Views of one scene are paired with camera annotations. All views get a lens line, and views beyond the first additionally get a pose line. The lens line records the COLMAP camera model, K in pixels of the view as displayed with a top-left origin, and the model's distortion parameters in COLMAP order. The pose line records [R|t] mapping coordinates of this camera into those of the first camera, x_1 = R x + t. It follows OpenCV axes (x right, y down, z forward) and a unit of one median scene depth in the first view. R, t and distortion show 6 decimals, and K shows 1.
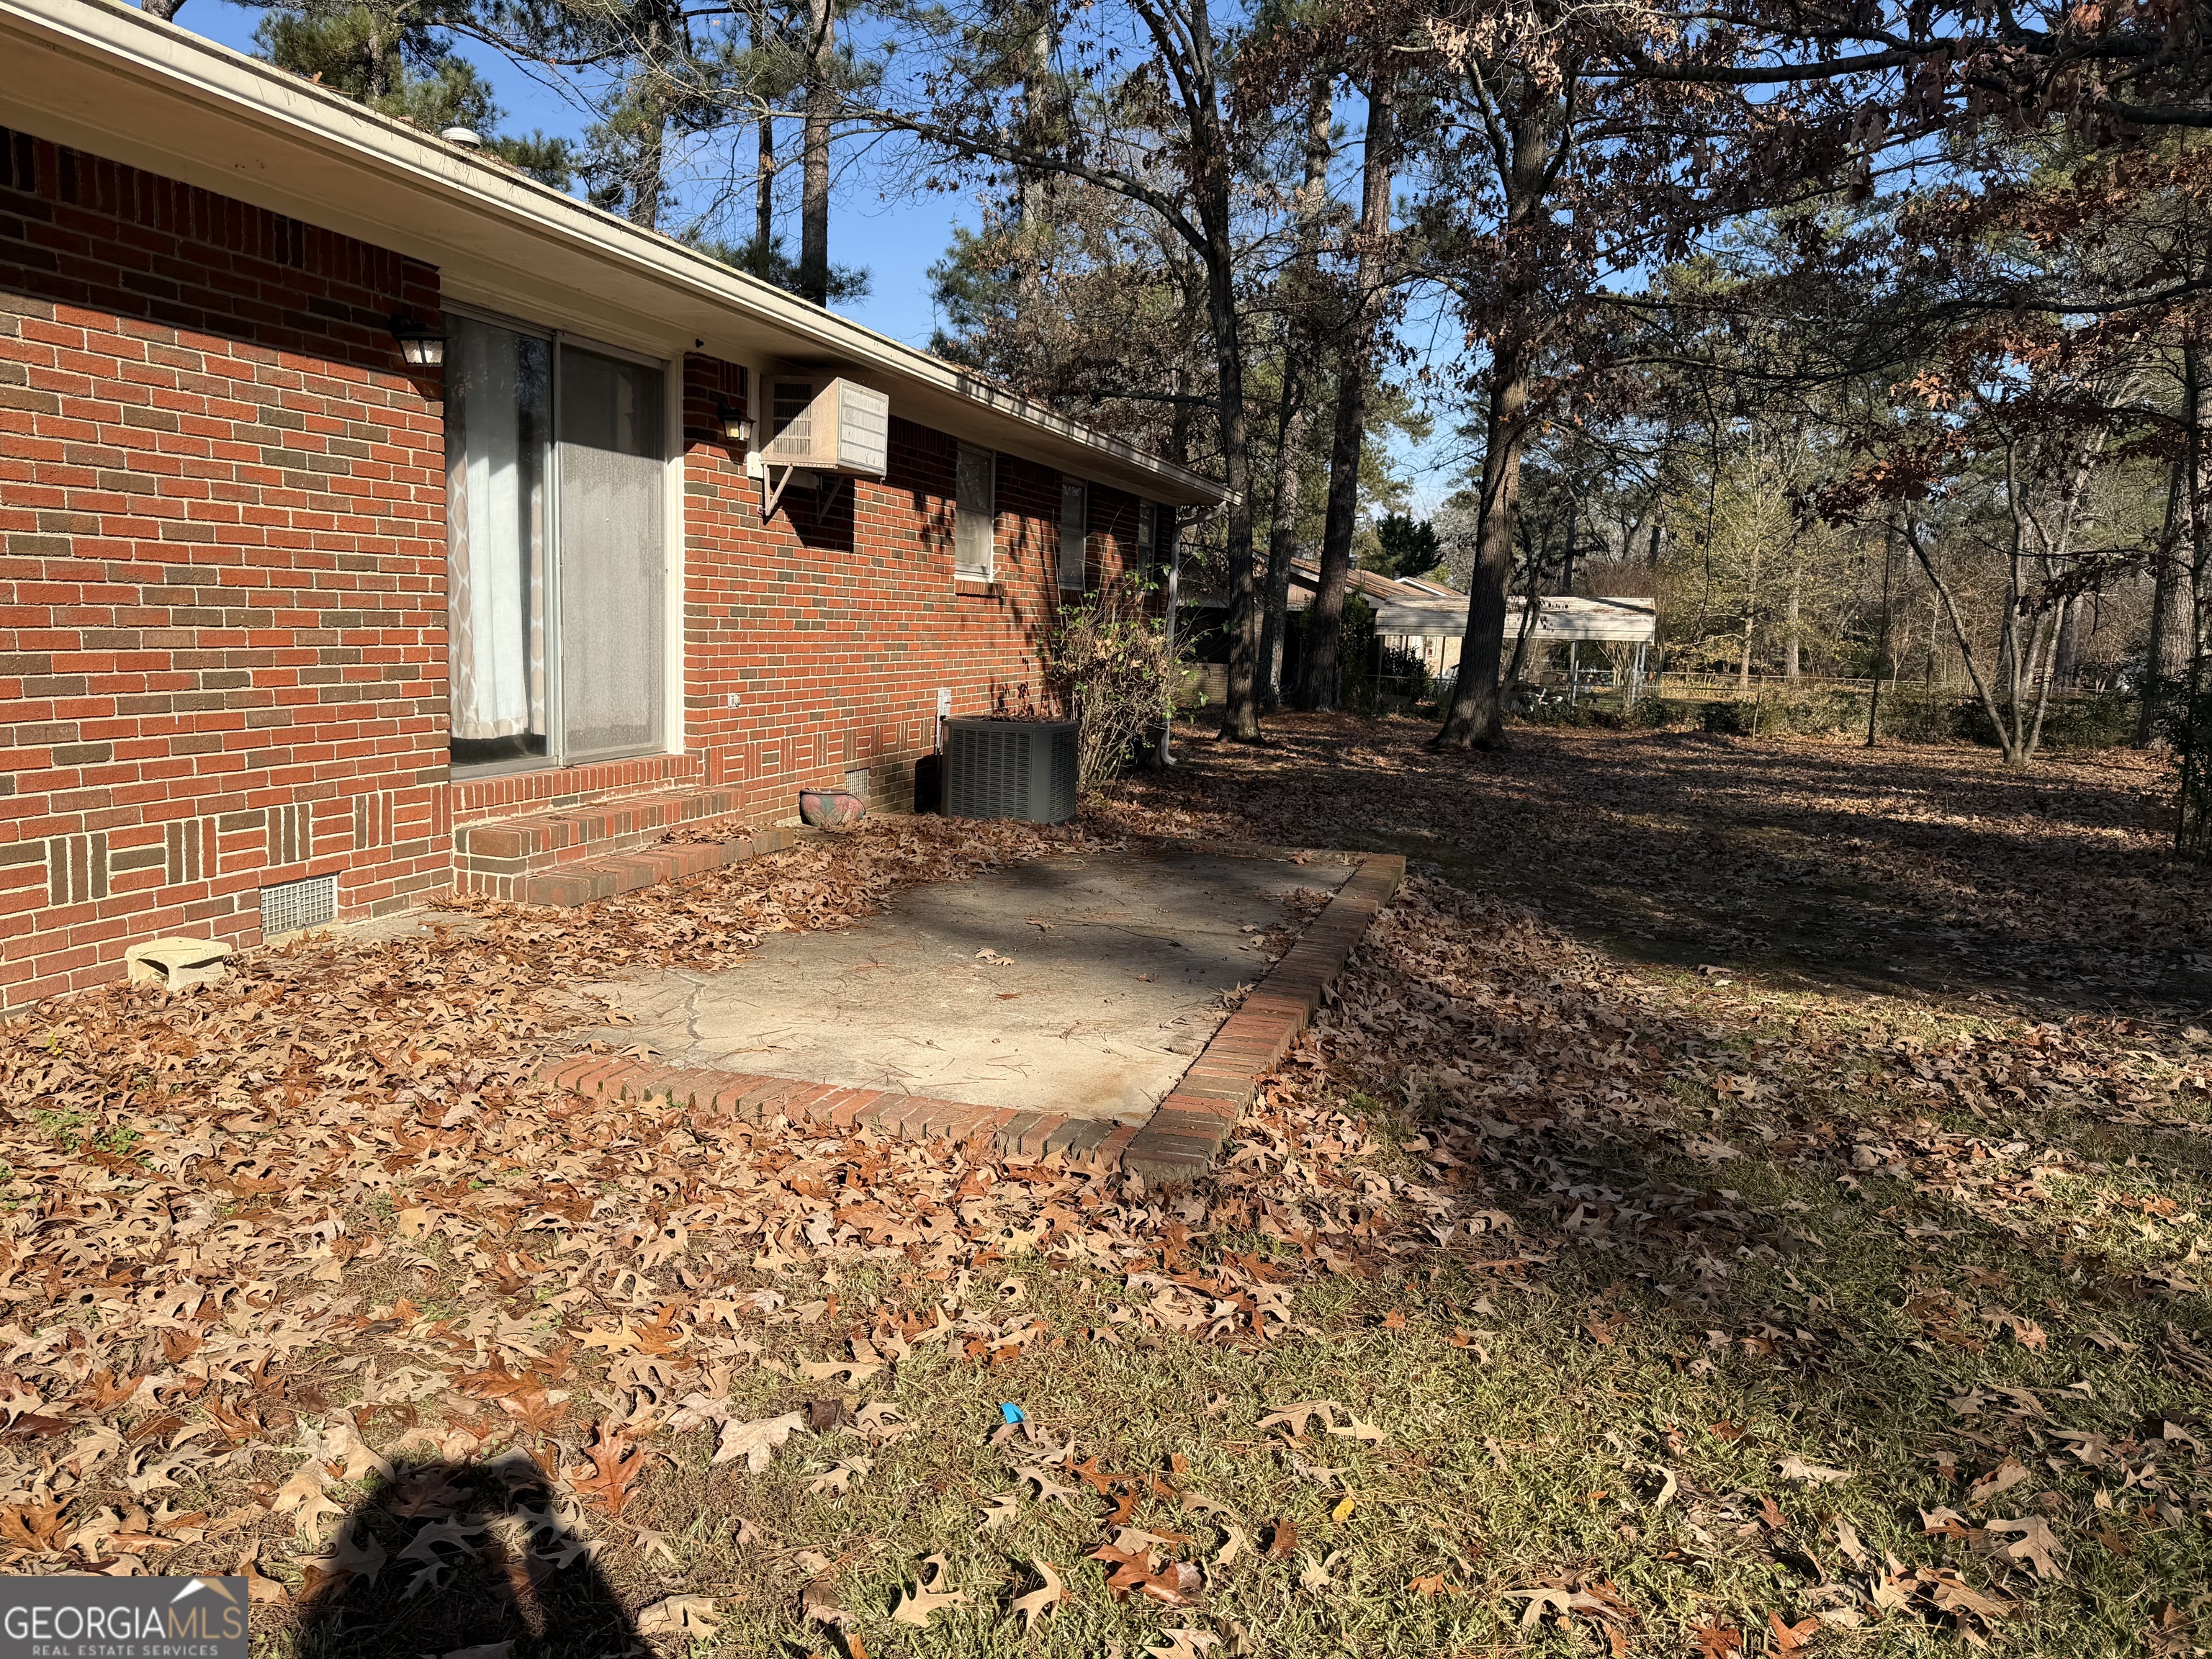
lens RADIAL K [[1536.3, 0, 1111.0], [0, 1536.3, 862.8], [0, 0, 1]] dist [0.026455, -0.049093]
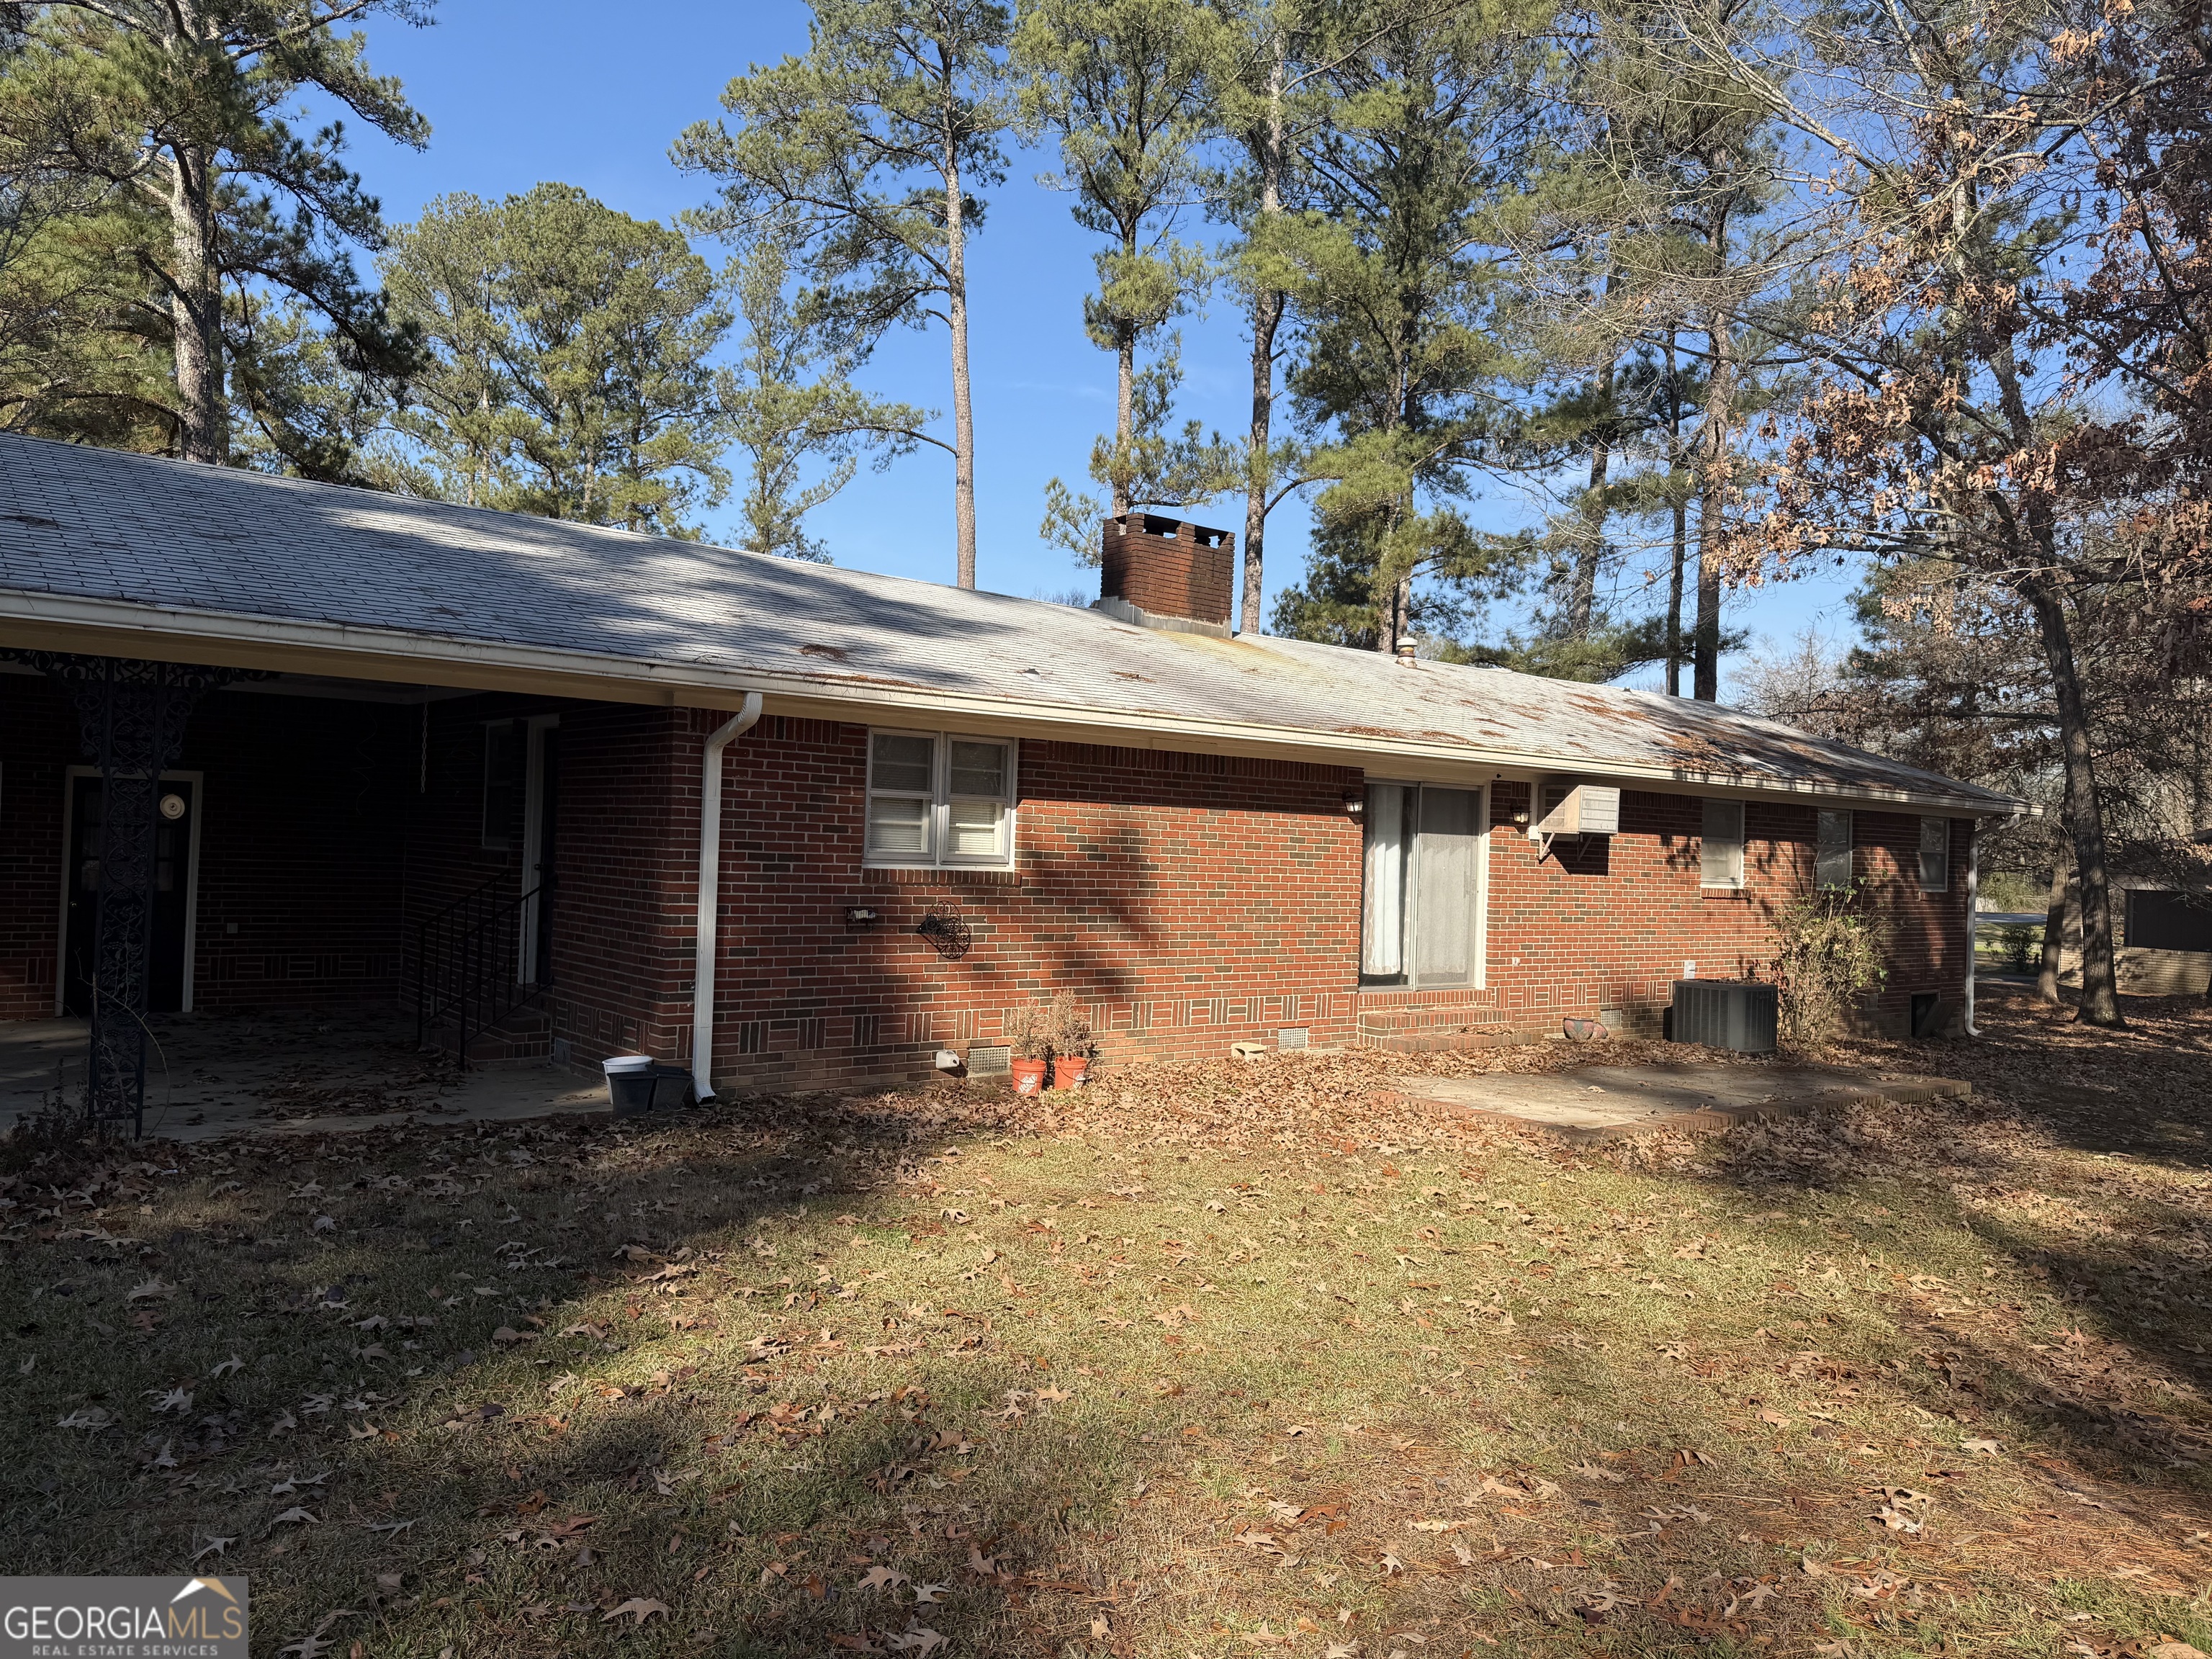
lens RADIAL K [[1536.3, 0, 1111.0], [0, 1536.3, 862.8], [0, 0, 1]] dist [0.026455, -0.049093]
pose [[0.814819, -0.022355, -0.579284, 0.438258], [-0.084391, 0.984037, -0.156679, 0.108805], [0.573539, 0.176552, 0.799926, -0.773506]]
